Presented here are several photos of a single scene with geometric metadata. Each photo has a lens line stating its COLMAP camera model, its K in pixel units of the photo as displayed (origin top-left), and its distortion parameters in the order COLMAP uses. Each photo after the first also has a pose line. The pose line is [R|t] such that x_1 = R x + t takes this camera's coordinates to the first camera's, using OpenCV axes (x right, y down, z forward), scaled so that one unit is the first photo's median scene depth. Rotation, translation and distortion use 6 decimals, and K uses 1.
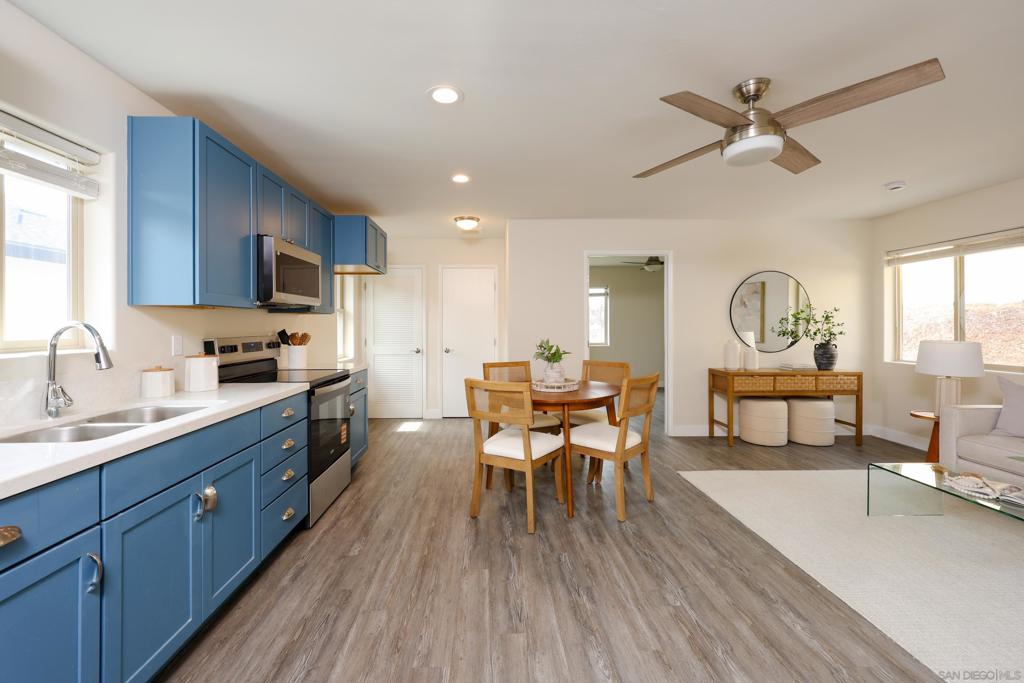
lens RADIAL K [[435.5, 0, 510.8], [0, 435.5, 322.5], [0, 0, 1]] dist [0.000328, 0.000112]
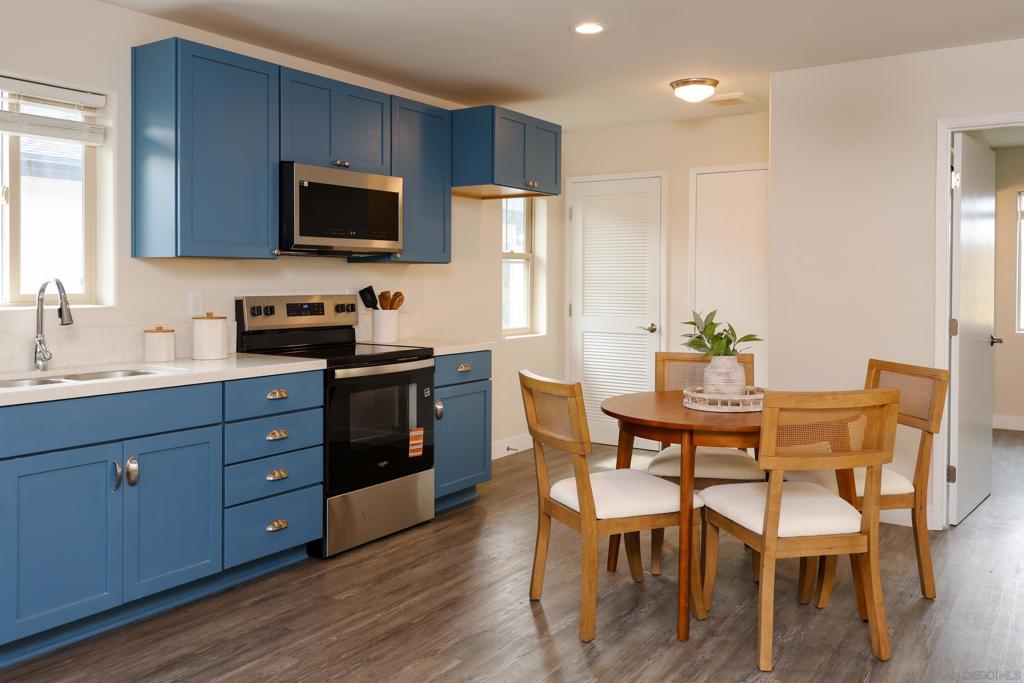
lens RADIAL K [[886.6, 0, 514.5], [0, 886.6, 286.4], [0, 0, 1]] dist [0.003842, -0.004378]
pose [[0.803526, 0.012547, -0.595137, 0.684835], [-0.003994, 0.999869, 0.015687, -0.009965], [0.595256, -0.010228, 0.803471, -0.006637]]
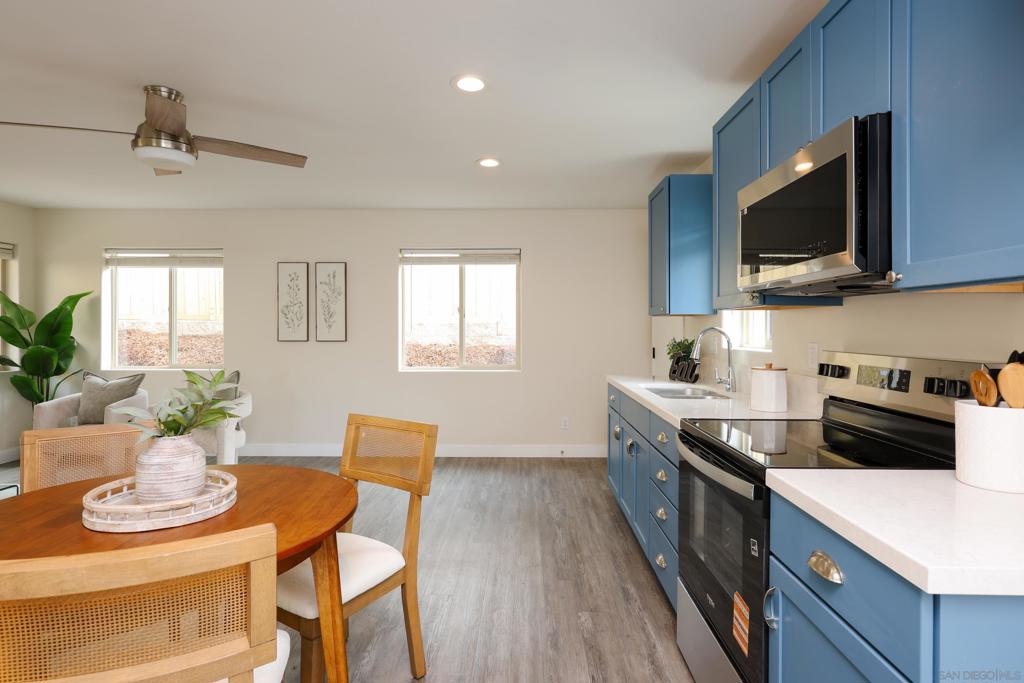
lens RADIAL K [[530.3, 0, 512.0], [0, 530.3, 341.5], [0, 0, 1]] dist [0.000950, 0.000129]
pose [[-0.997160, 0.000303, 0.075316, -0.278028], [0.001617, 0.999848, 0.017388, 0.008318], [-0.075300, 0.017460, -0.997008, 1.821040]]
